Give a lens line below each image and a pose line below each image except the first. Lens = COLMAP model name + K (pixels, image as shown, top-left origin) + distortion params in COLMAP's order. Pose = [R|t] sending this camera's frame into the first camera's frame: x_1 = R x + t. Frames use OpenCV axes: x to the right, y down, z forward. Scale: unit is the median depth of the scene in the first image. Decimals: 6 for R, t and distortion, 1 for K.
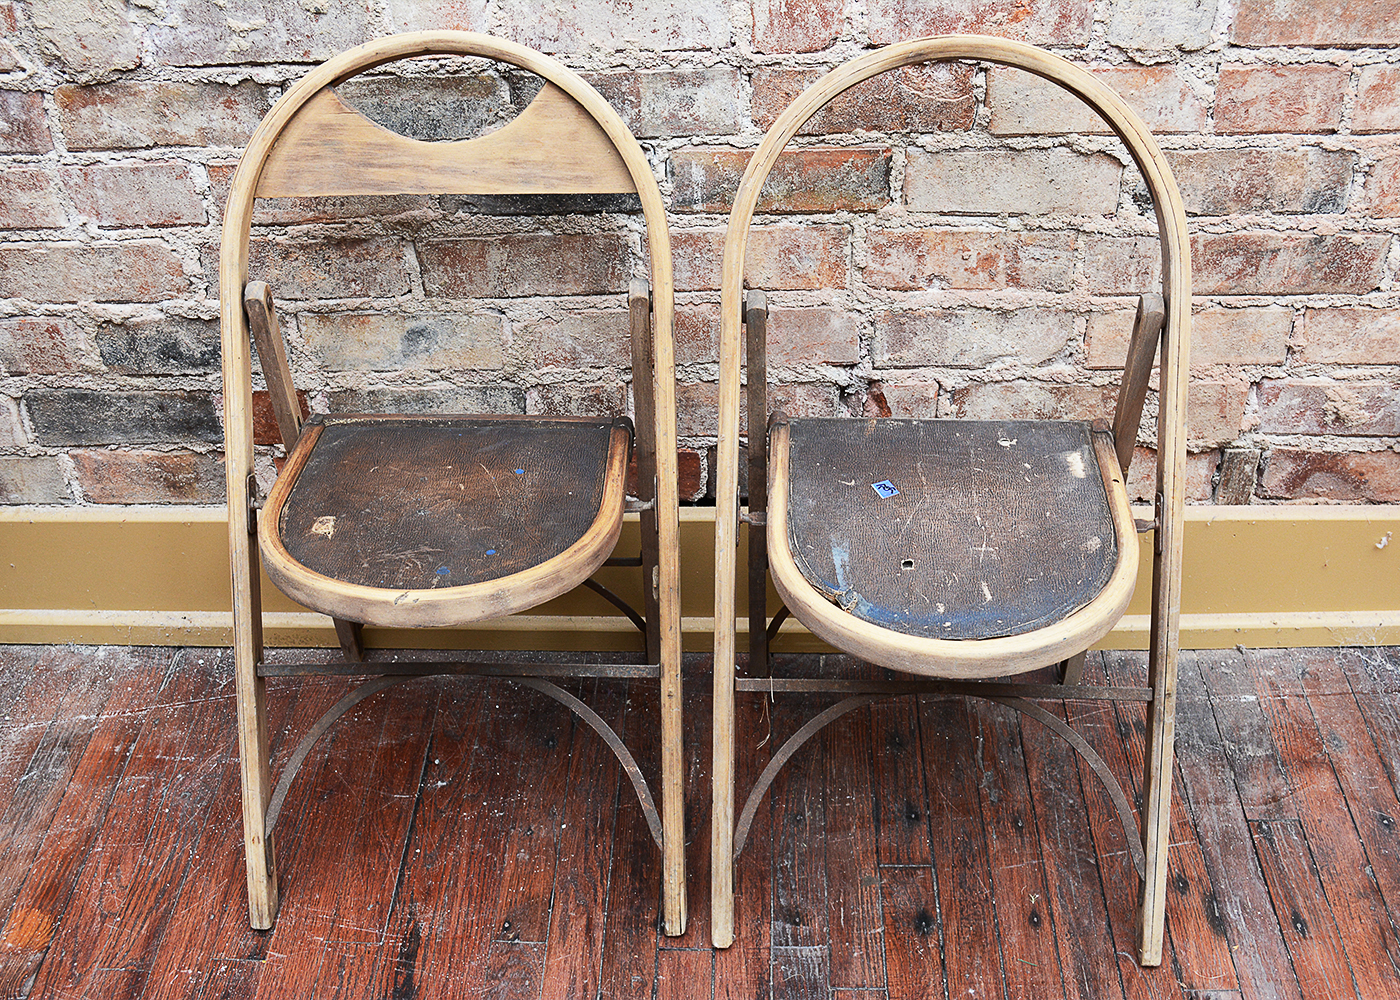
lens RADIAL K [[1577.7, 0, 700.0], [0, 1577.7, 500.0], [0, 0, 1]] dist [-0.059373, 0.015142]
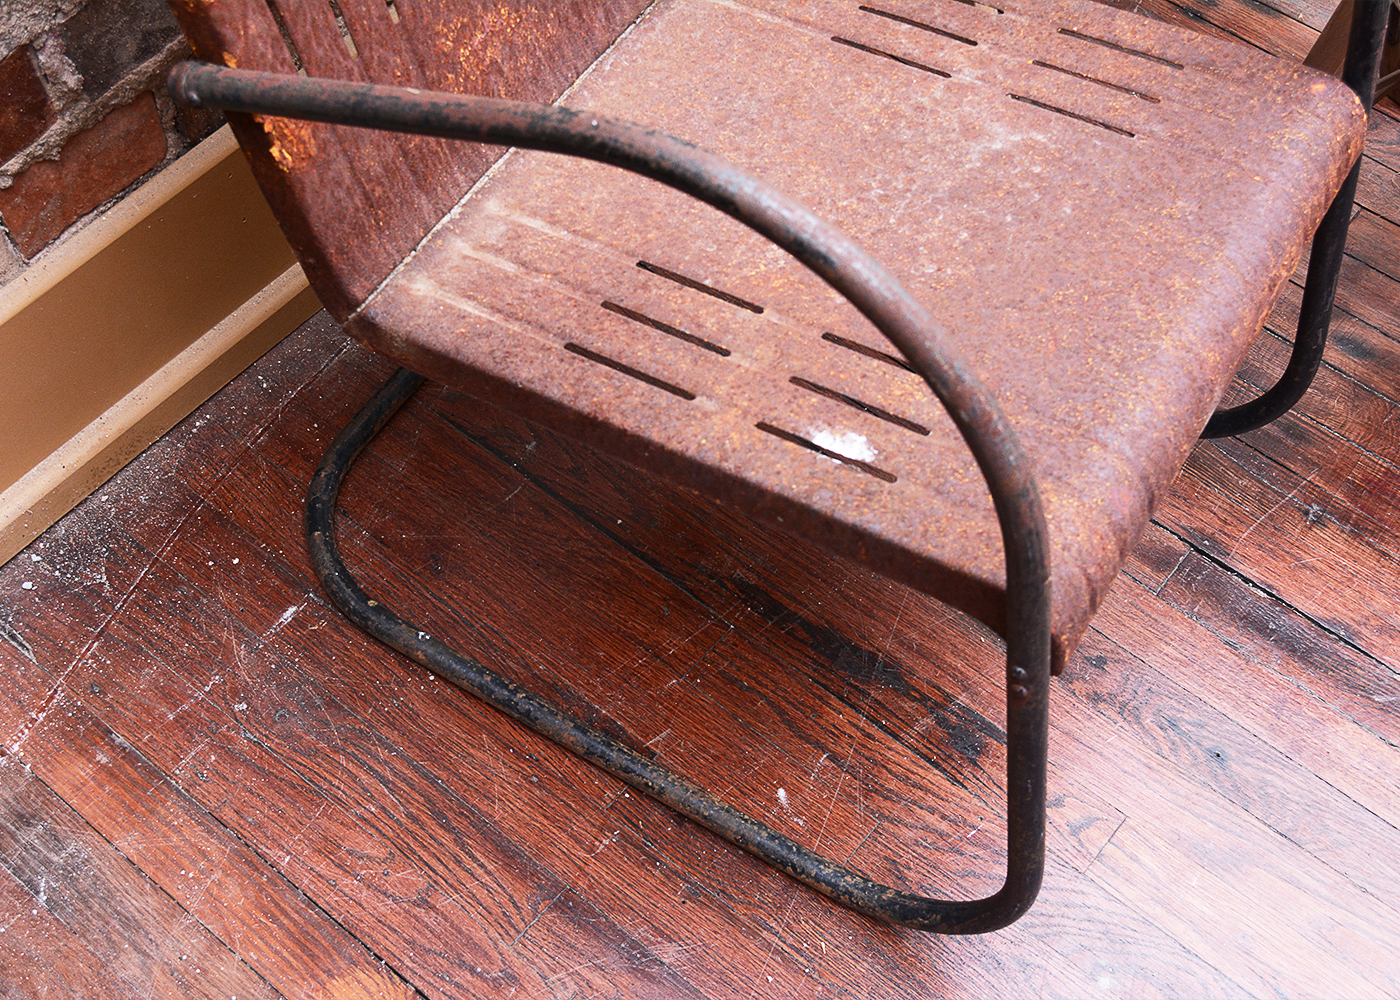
lens RADIAL K [[1944.3, 0, 700.8], [0, 1944.3, 482.4], [0, 0, 1]] dist [-0.017769, -0.022689]
pose [[0.602325, -0.623267, 0.498741, -0.590322], [0.449048, 0.781116, 0.433835, -0.149617], [-0.659970, -0.037351, 0.750363, 0.343792]]
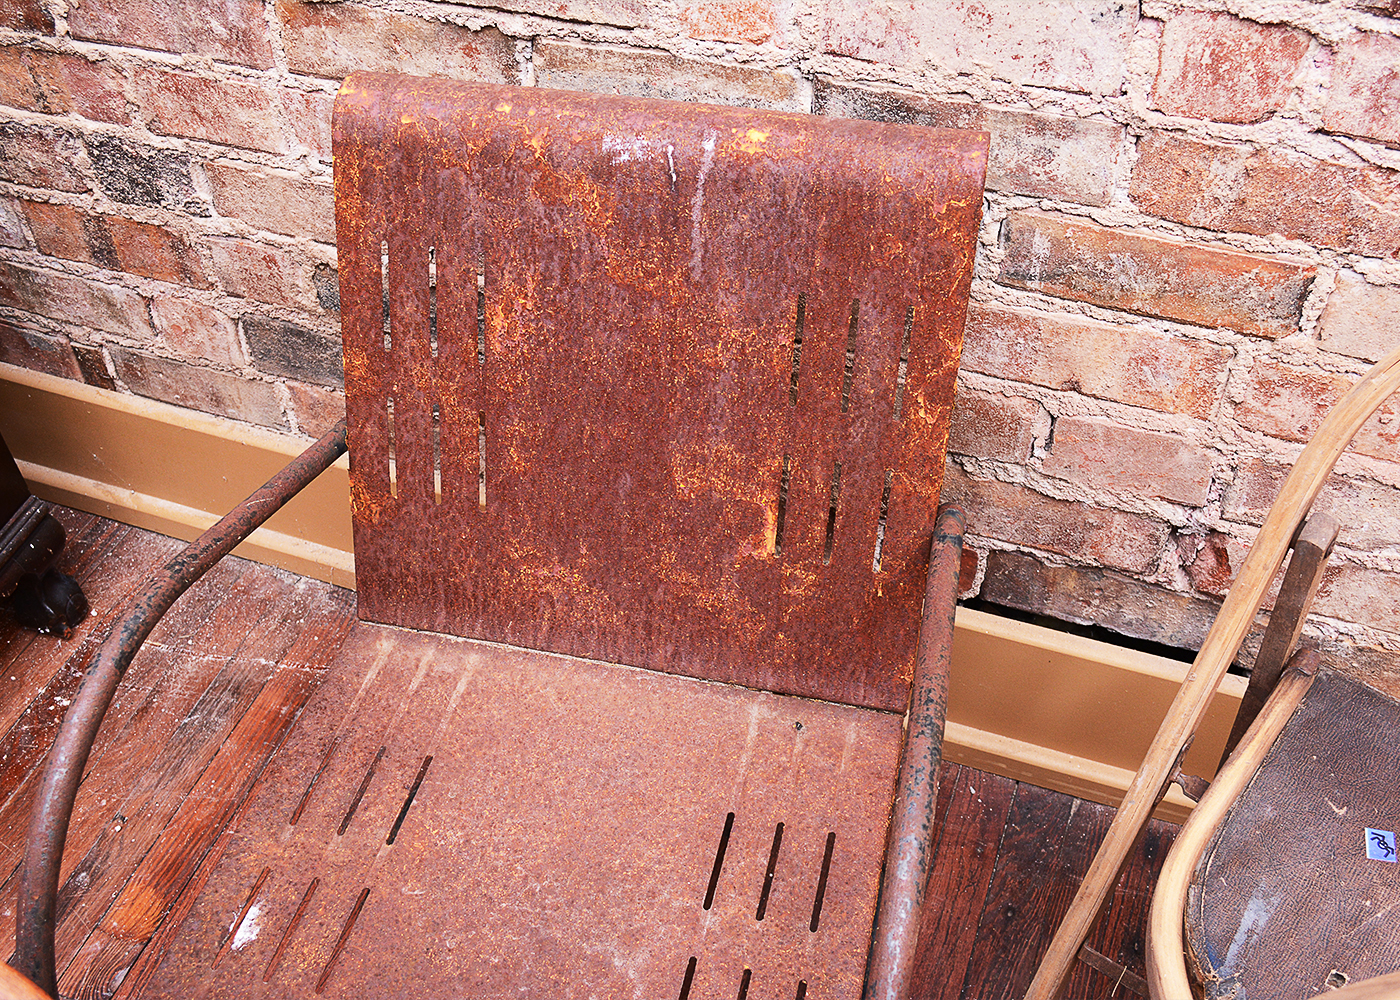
lens RADIAL K [[1446.5, 0, 700.0], [0, 1446.5, 500.0], [0, 0, 1]] dist [-0.068892, 0.018364]
pose [[0.949143, 0.228136, -0.216981, 0.020149], [-0.190052, 0.964599, 0.182838, -0.181144], [0.251012, -0.132302, 0.958900, 0.287027]]
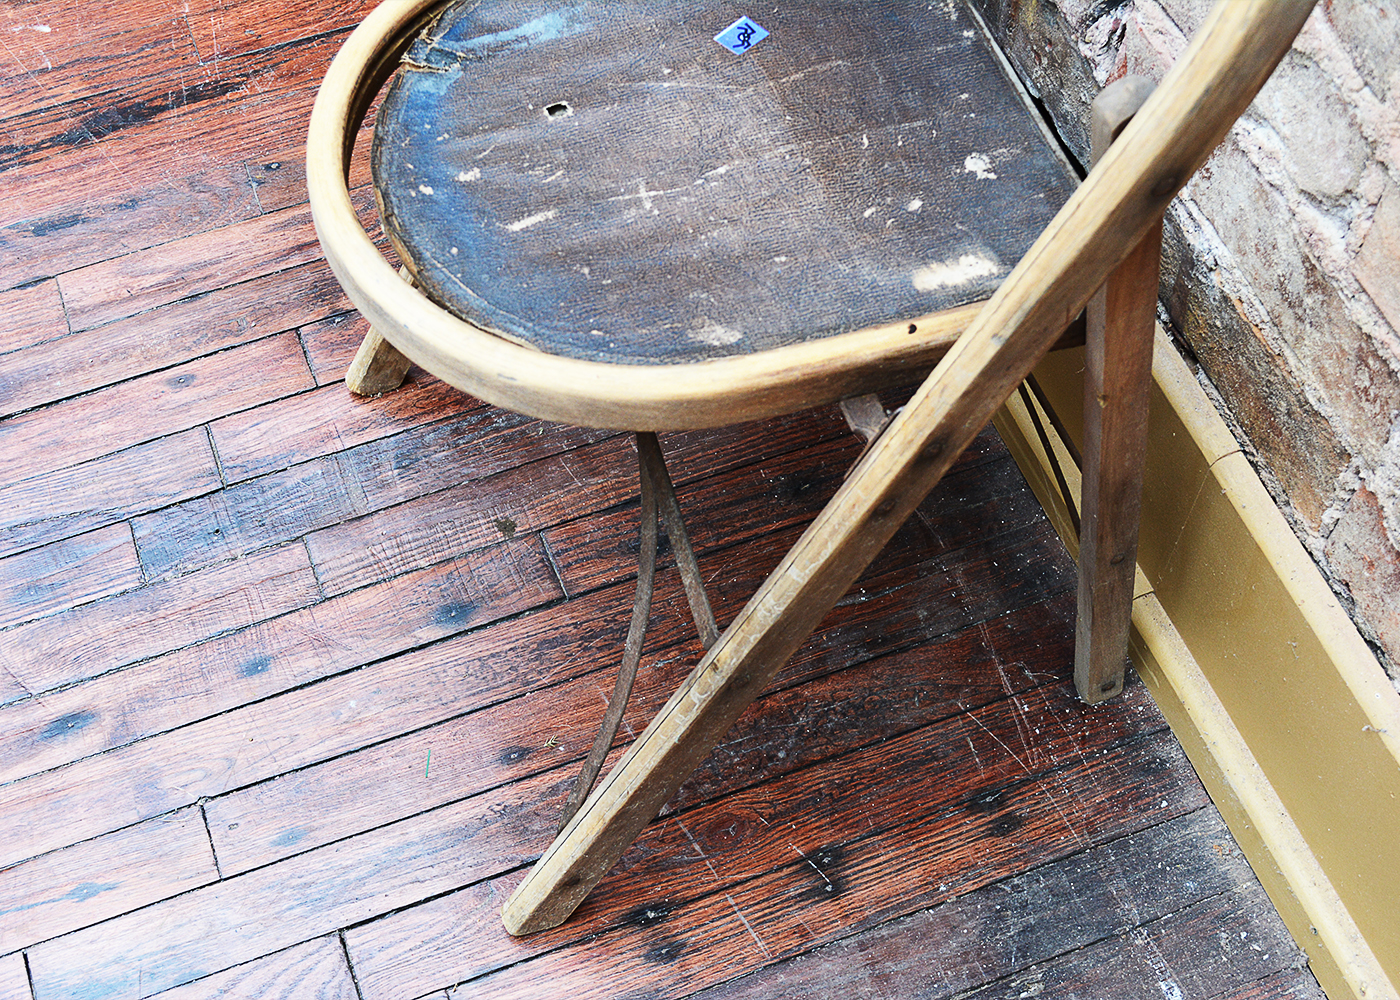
lens RADIAL K [[2077.6, 0, 700.0], [0, 2077.6, 500.0], [0, 0, 1]] dist [-0.008953, -0.051346]
pose [[0.388086, 0.785017, -0.482842, 0.549180], [-0.569712, 0.616157, 0.543856, -0.280826], [0.724443, 0.064018, 0.686356, 0.467702]]
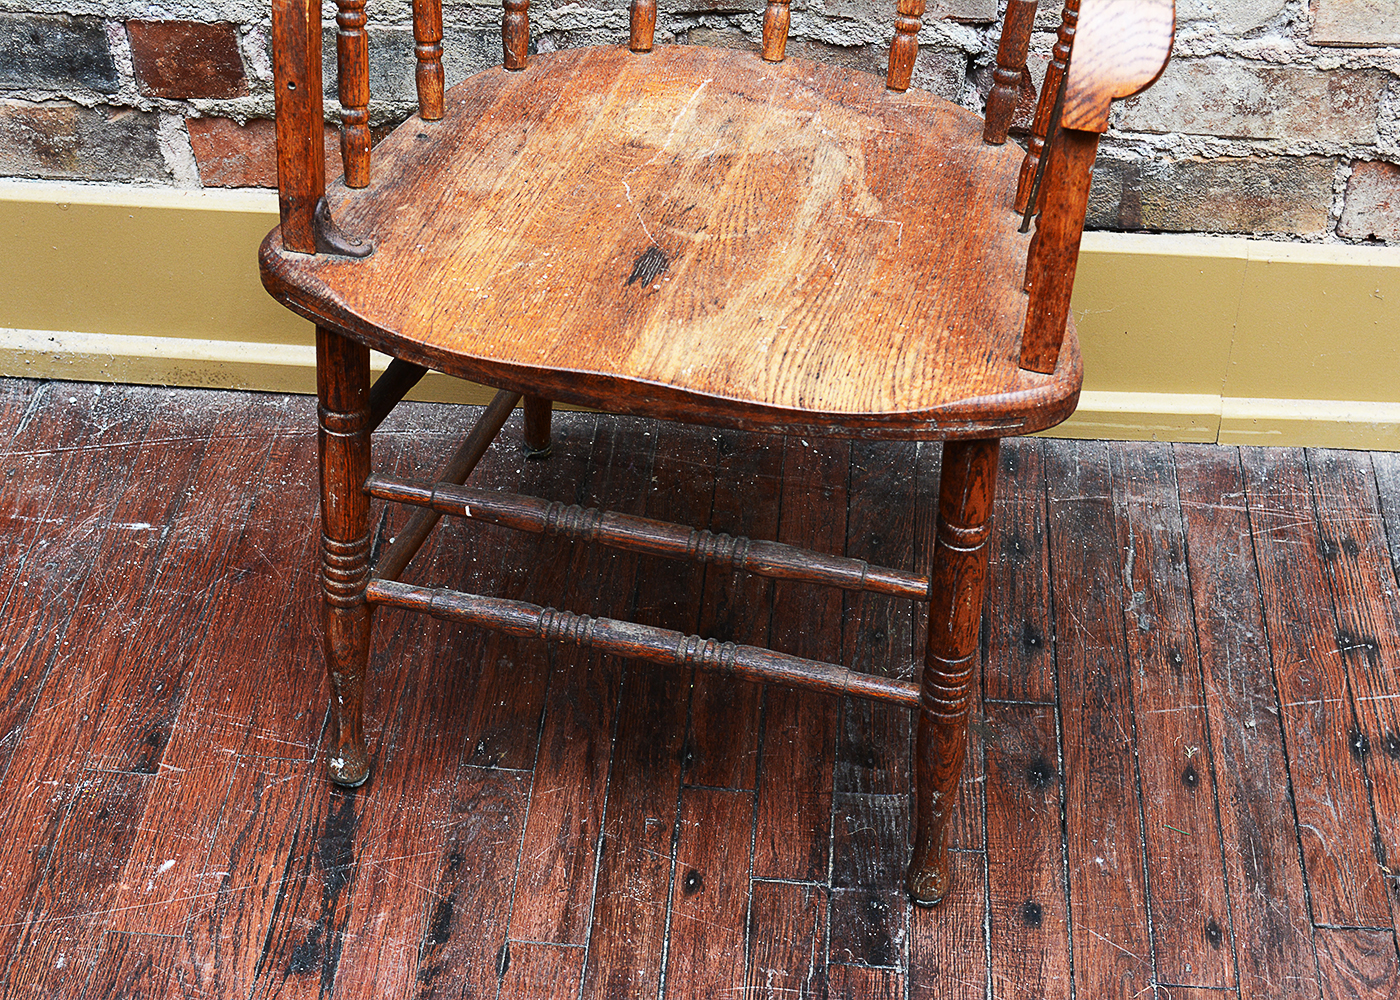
lens RADIAL K [[2288.7, 0, 700.0], [0, 2288.7, 500.0], [0, 0, 1]] dist [-0.012276, 0.025894]
pose [[0.998522, 0.052760, -0.013056, -0.010896], [-0.051799, 0.996513, 0.065408, 0.075762], [0.016461, -0.064635, 0.997773, -0.075164]]
